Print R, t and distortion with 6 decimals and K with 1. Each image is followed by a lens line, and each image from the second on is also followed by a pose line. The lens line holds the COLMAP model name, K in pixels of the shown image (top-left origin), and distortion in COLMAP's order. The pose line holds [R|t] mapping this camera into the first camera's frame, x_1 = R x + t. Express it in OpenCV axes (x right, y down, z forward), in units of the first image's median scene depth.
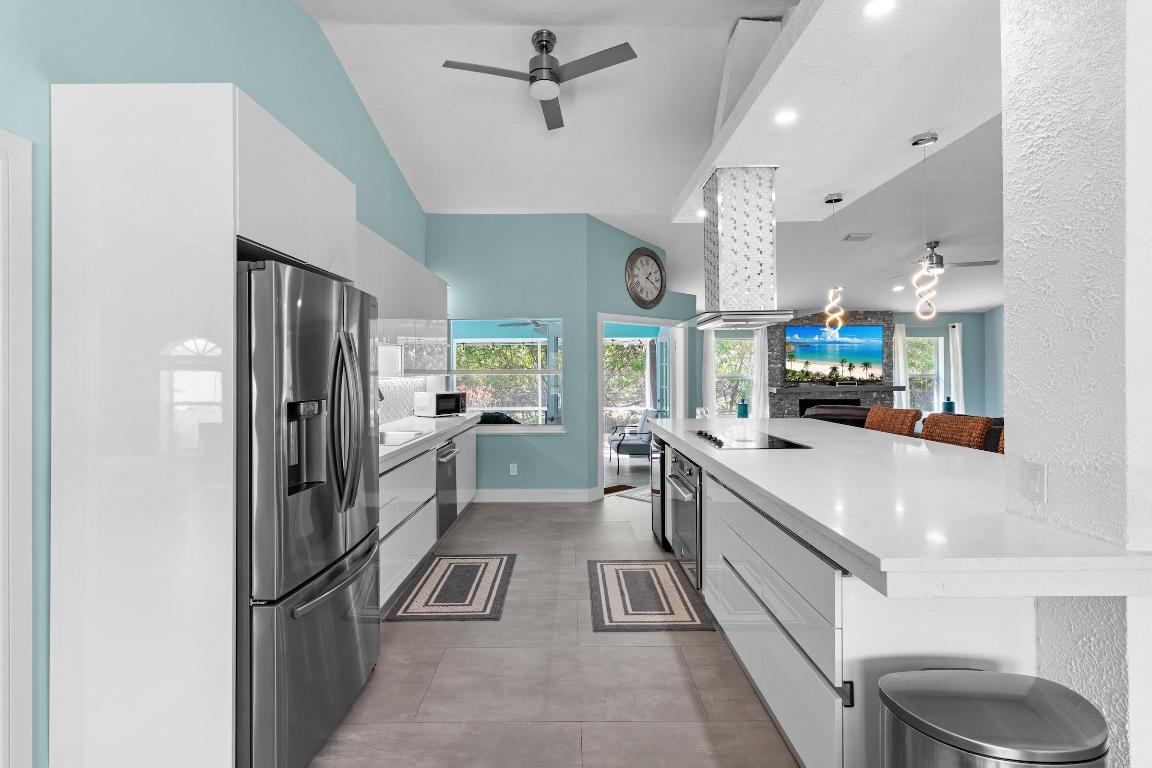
lens RADIAL K [[546.0, 0, 572.8], [0, 546.0, 371.1], [0, 0, 1]] dist [0.002679, -0.000063]
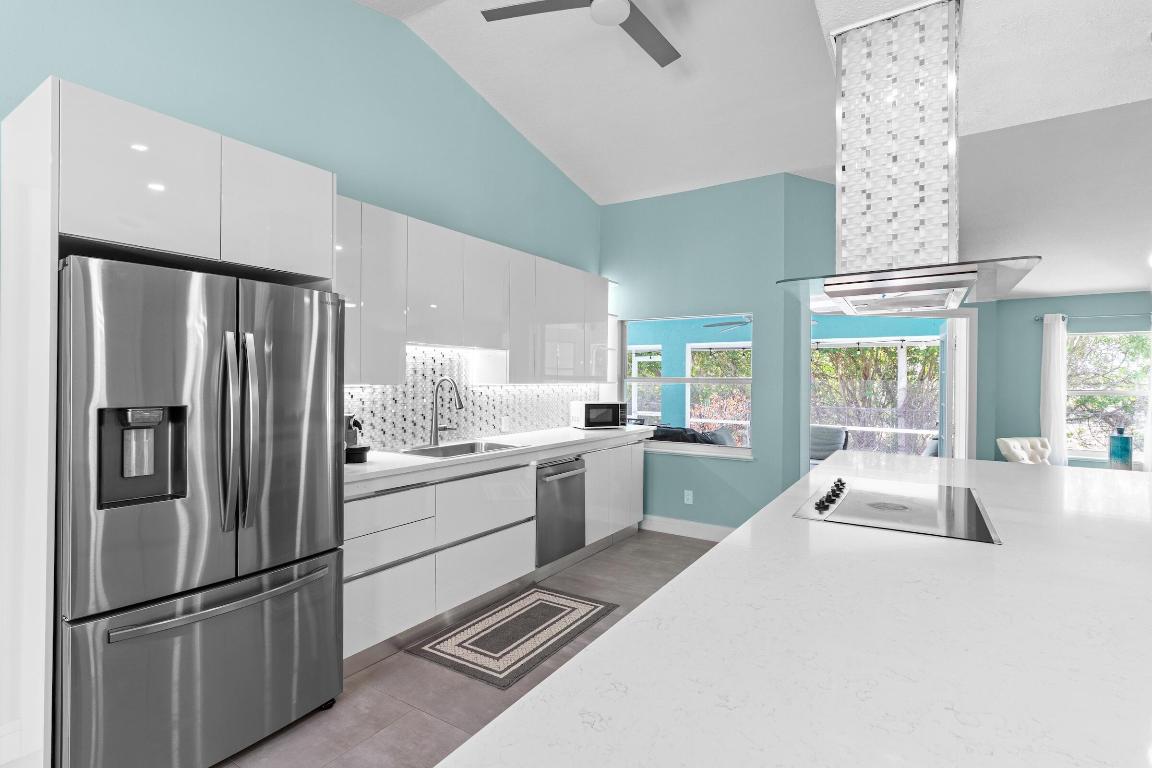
lens RADIAL K [[554.2, 0, 572.2], [0, 554.2, 380.8], [0, 0, 1]] dist [0.002779, 0.000180]
pose [[0.840004, 0.012804, -0.542429, 0.291491], [-0.010832, 0.999918, 0.006828, -0.001987], [0.542472, 0.000140, 0.840074, 0.285303]]
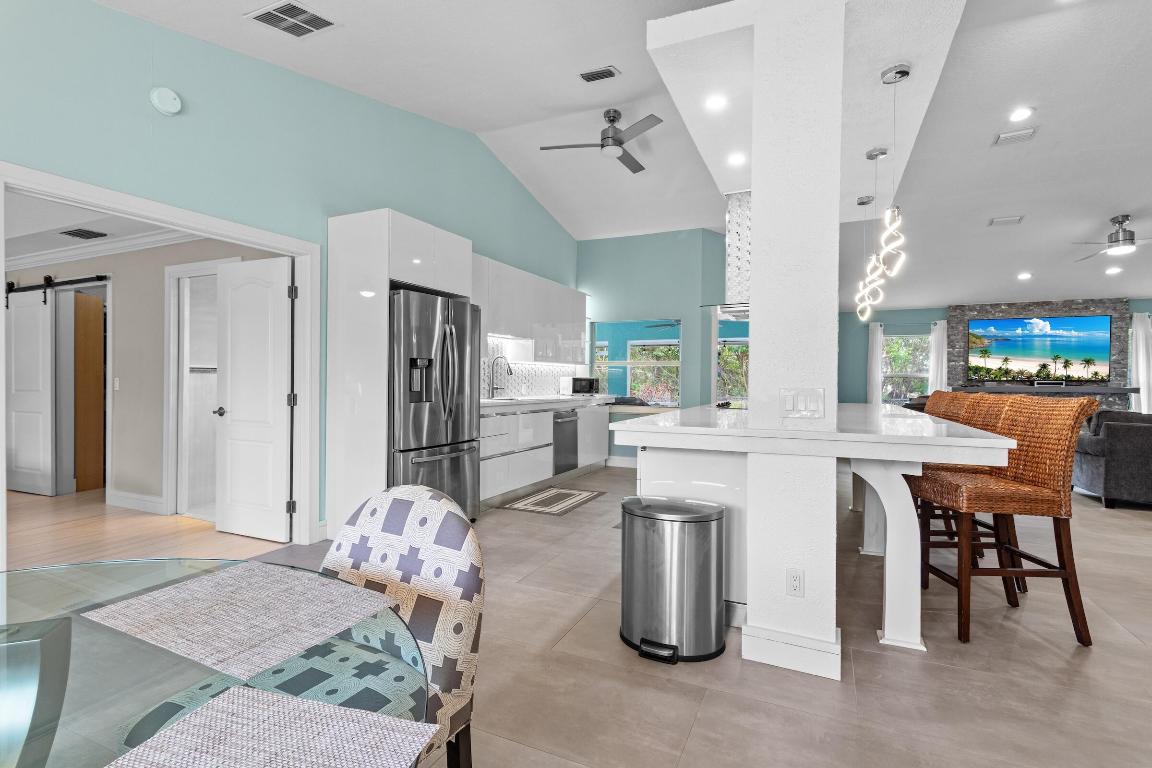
lens RADIAL K [[546.1, 0, 570.2], [0, 546.1, 385.0], [0, 0, 1]] dist [0.004716, 0.000548]
pose [[0.905128, 0.017787, -0.424767, 0.401264], [-0.013725, 0.999826, 0.012621, 0.055861], [0.424918, -0.005594, 0.905215, -0.272779]]
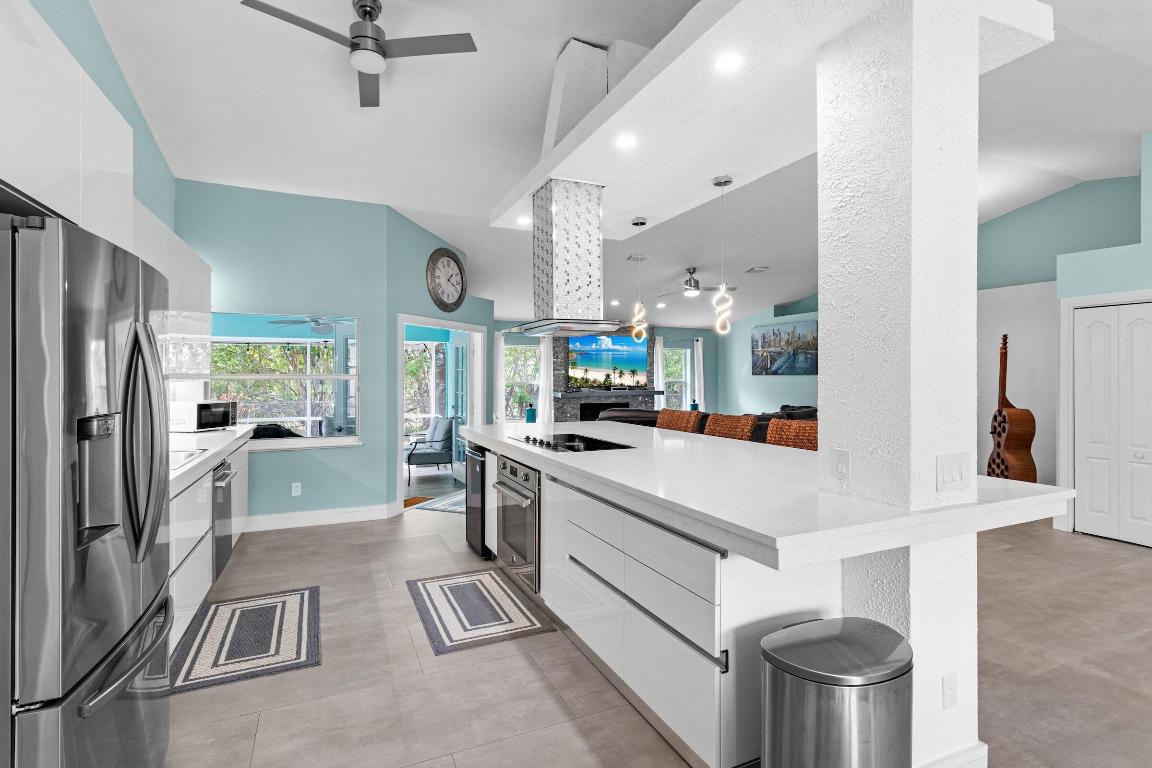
lens RADIAL K [[552.0, 0, 573.2], [0, 552.0, 376.9], [0, 0, 1]] dist [0.003355, 0.000321]
pose [[0.912189, 0.004662, 0.409742, -0.100126], [-0.004764, 0.999988, -0.000772, 0.000435], [-0.409741, -0.001248, 0.912201, 0.031934]]
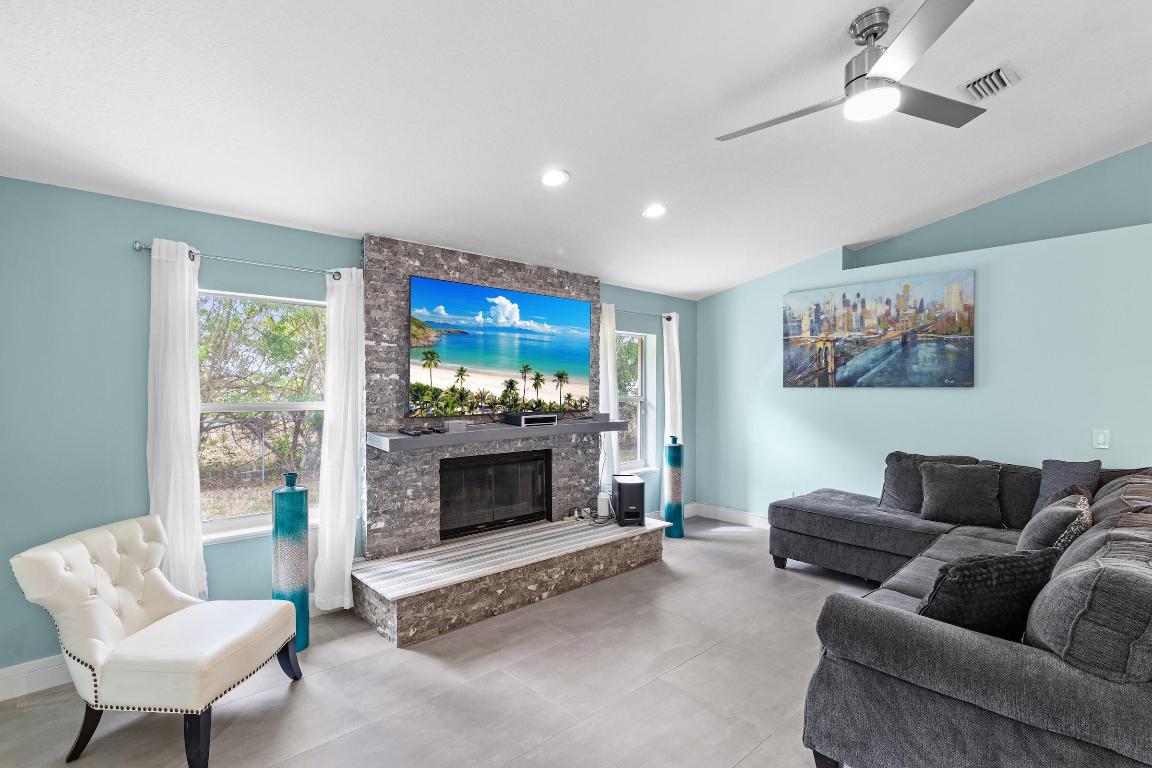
lens RADIAL K [[547.8, 0, 571.7], [0, 547.8, 389.6], [0, 0, 1]] dist [0.001165, -0.000004]
pose [[0.742814, 0.003685, 0.669488, 0.487688], [-0.008215, 0.999960, 0.003610, -0.007920], [-0.669448, -0.008181, 0.742814, 1.448131]]
